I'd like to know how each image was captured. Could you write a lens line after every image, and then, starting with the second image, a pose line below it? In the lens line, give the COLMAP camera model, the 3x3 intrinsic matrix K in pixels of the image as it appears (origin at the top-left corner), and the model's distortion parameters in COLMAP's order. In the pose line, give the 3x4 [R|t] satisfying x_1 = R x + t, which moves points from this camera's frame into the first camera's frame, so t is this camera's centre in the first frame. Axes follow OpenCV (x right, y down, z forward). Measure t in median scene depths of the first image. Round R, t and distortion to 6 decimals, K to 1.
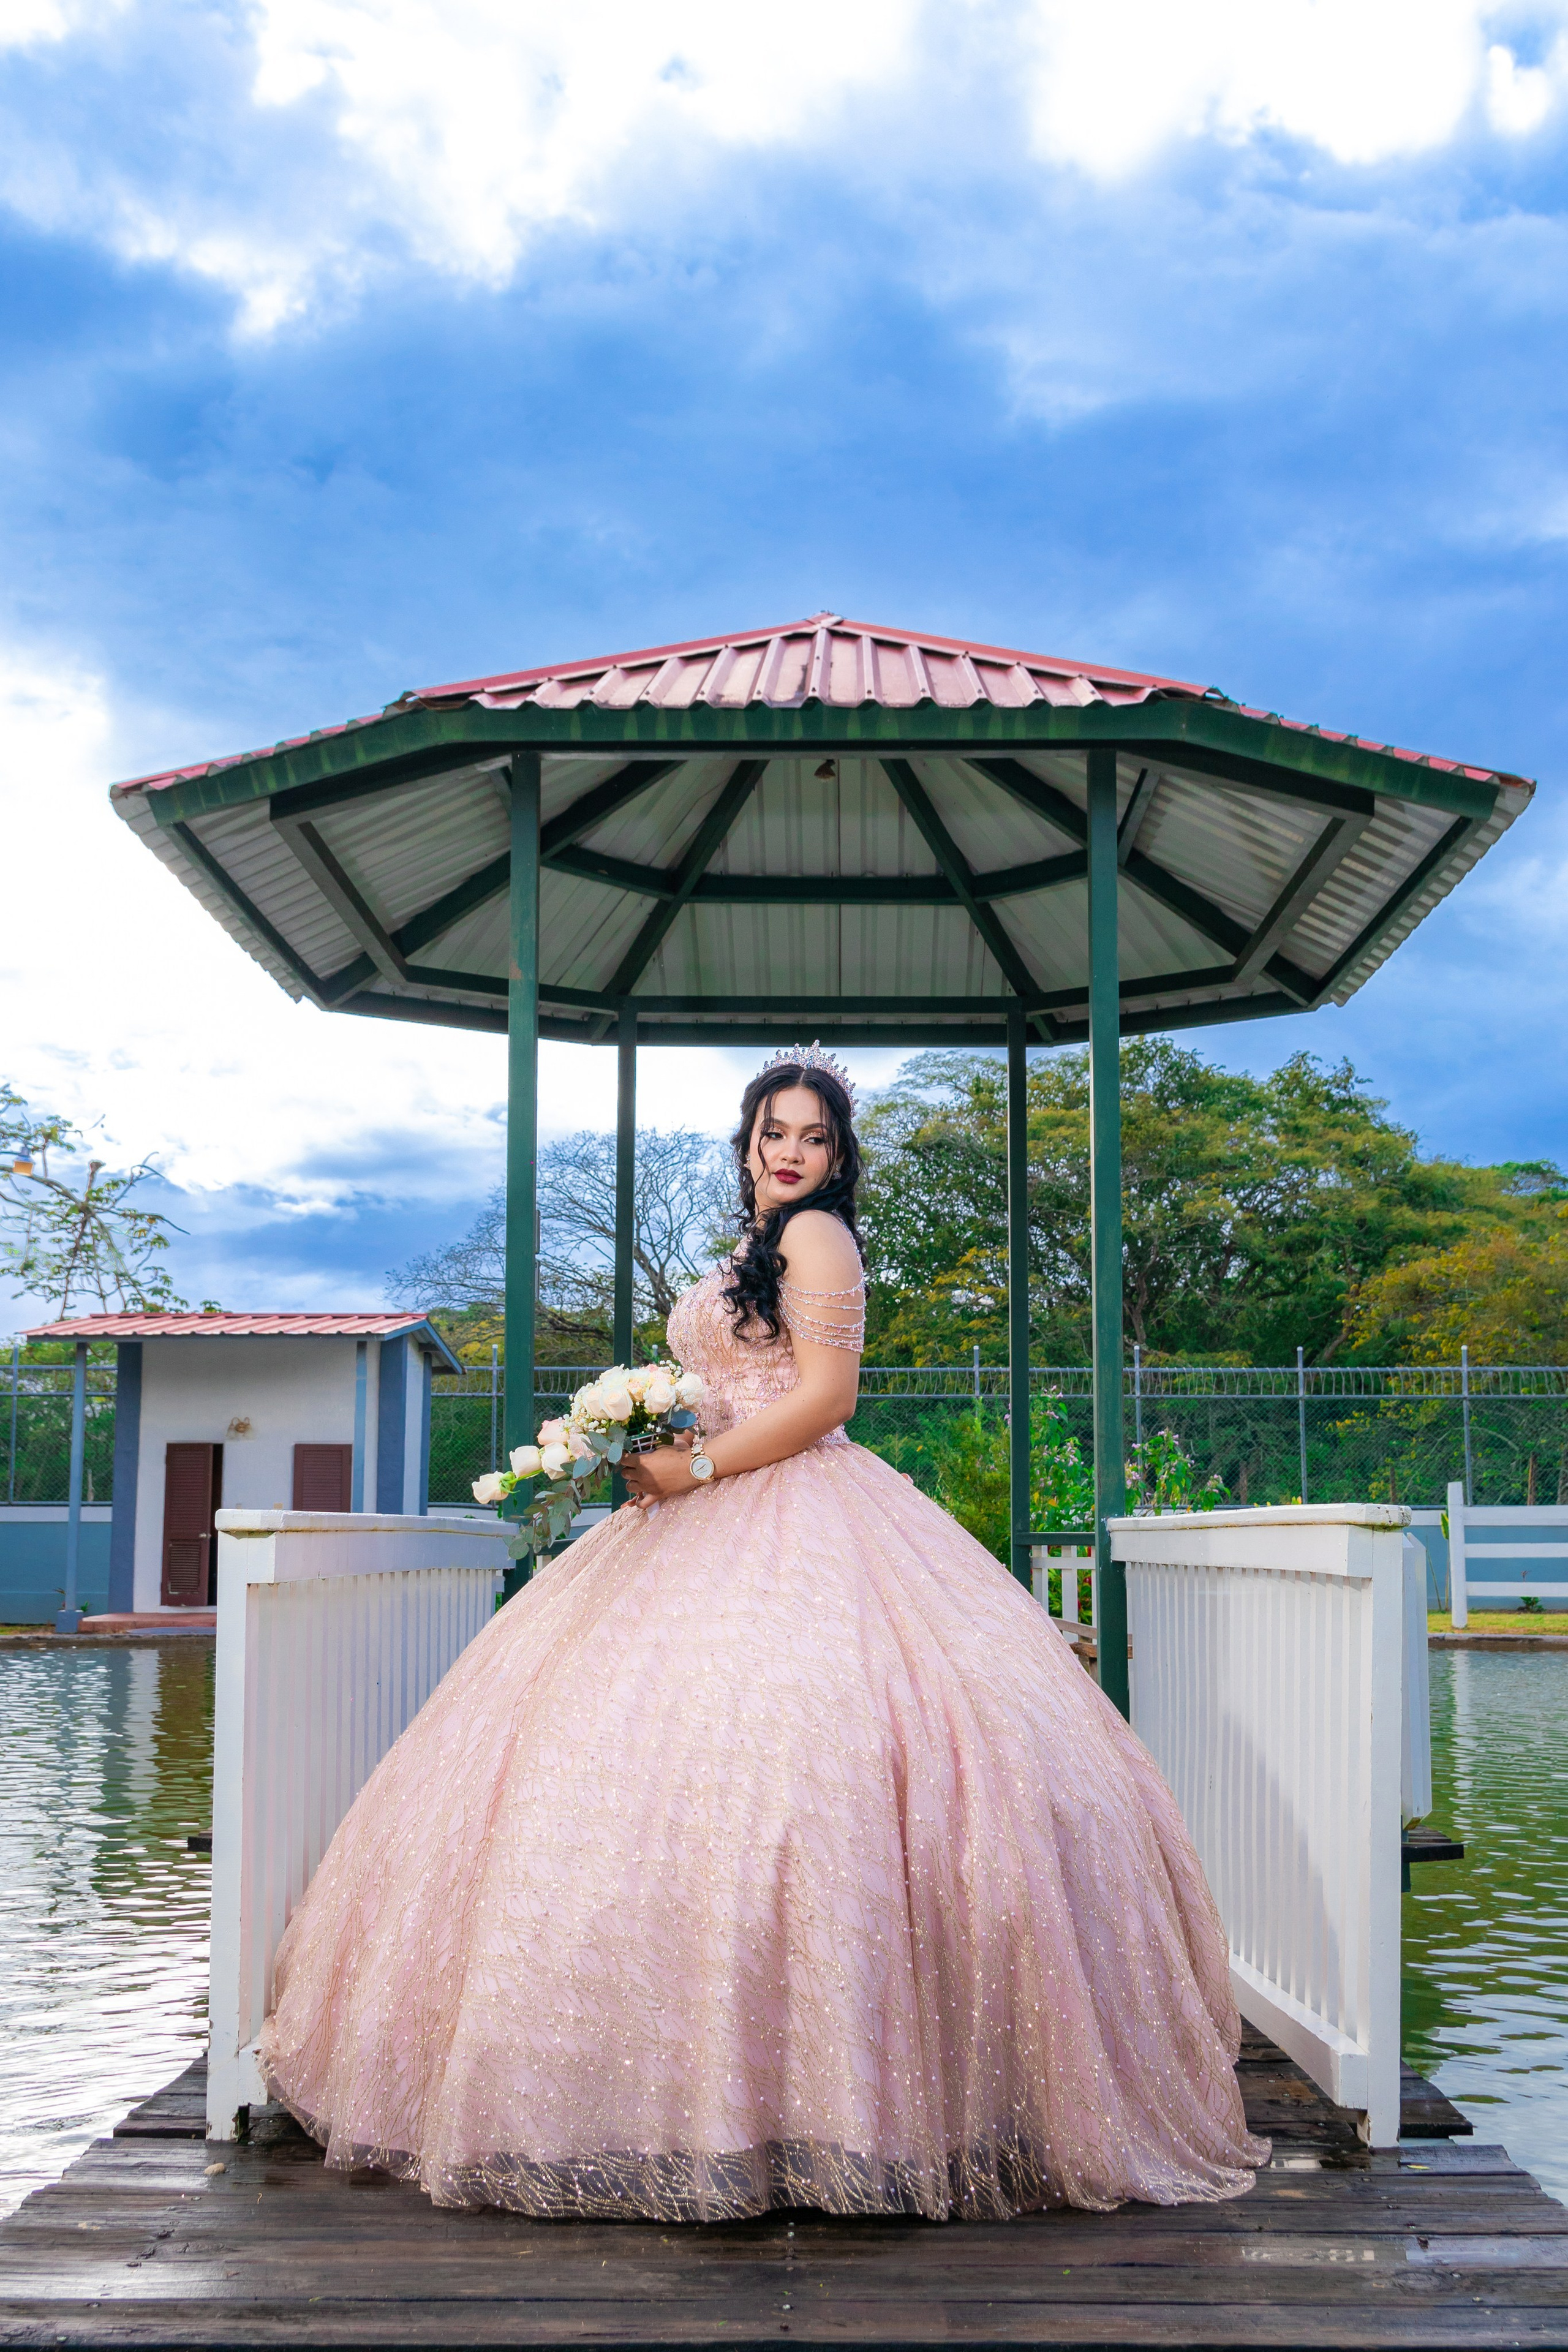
lens RADIAL K [[3011.4, 0, 782.3], [0, 3011.4, 1175.7], [0, 0, 1]] dist [0.023954, 0.000000]
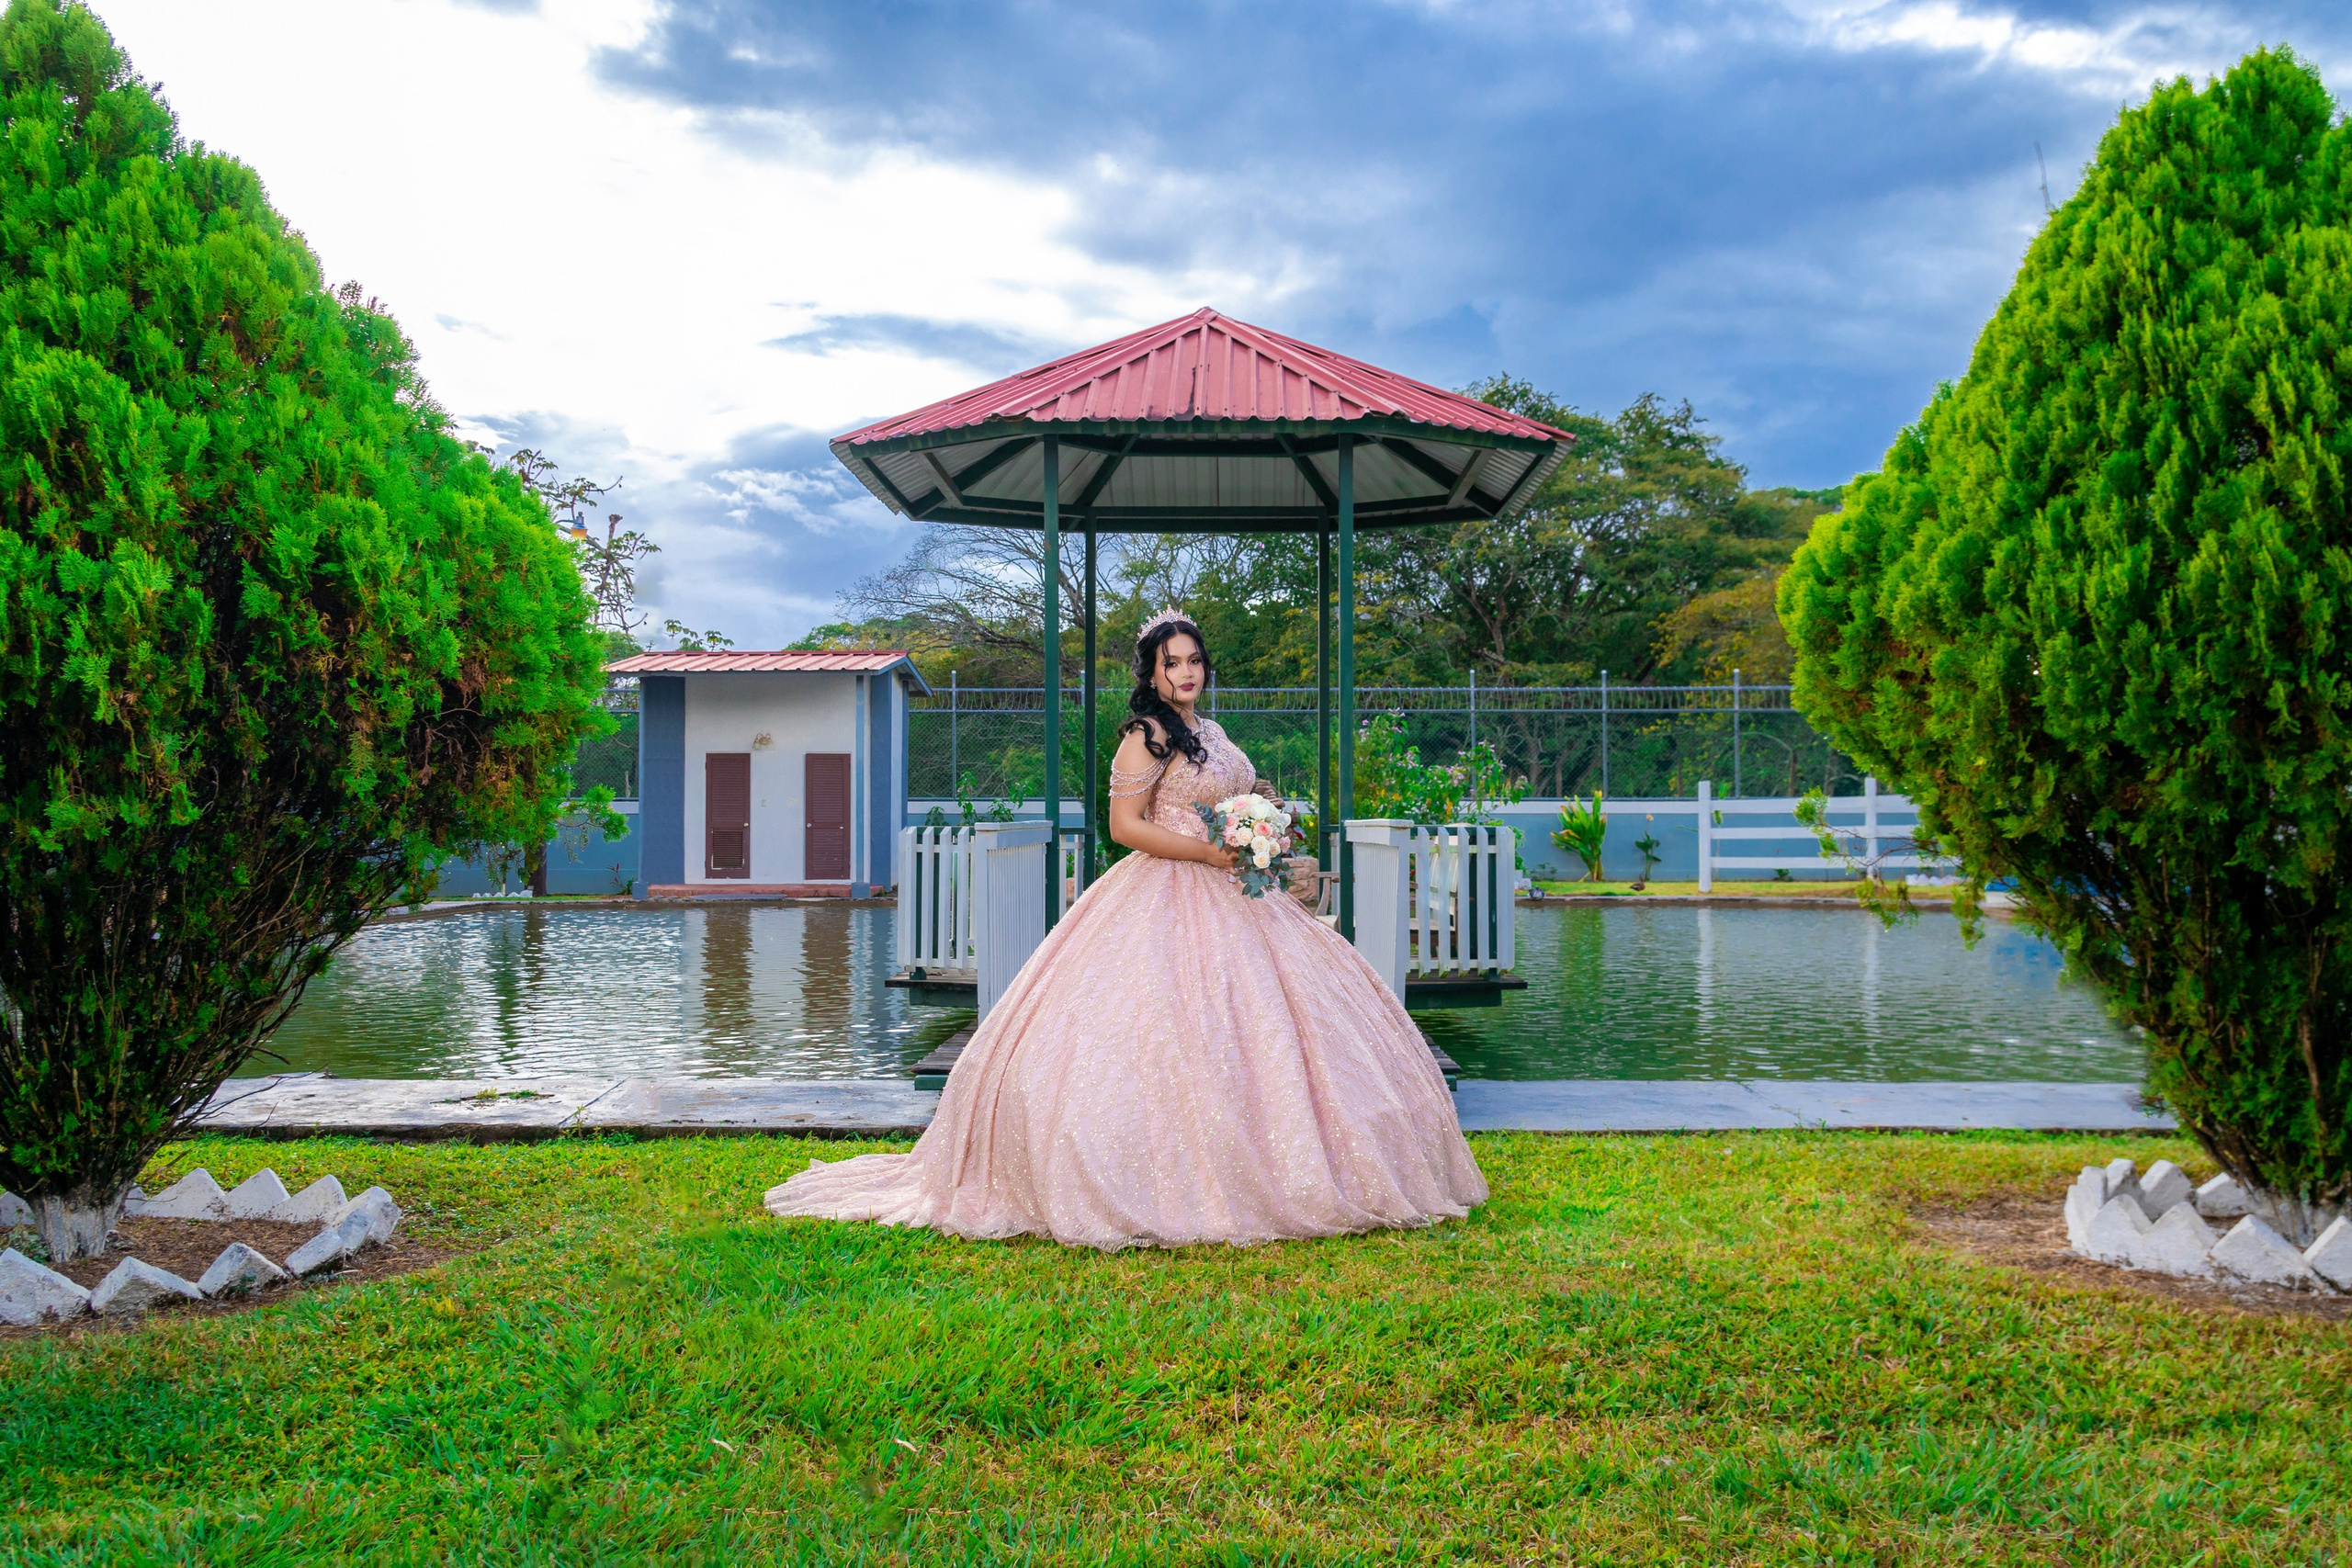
lens RADIAL K [[3011.1, 0, 1176.6], [0, 3011.1, 786.7], [0, 0, 1]] dist [0.023954, 0.000000]
pose [[0.999988, -0.002912, -0.003908, 0.000745], [0.003317, 0.994136, 0.108088, -0.026215], [0.003571, -0.108100, 0.994134, -0.206103]]
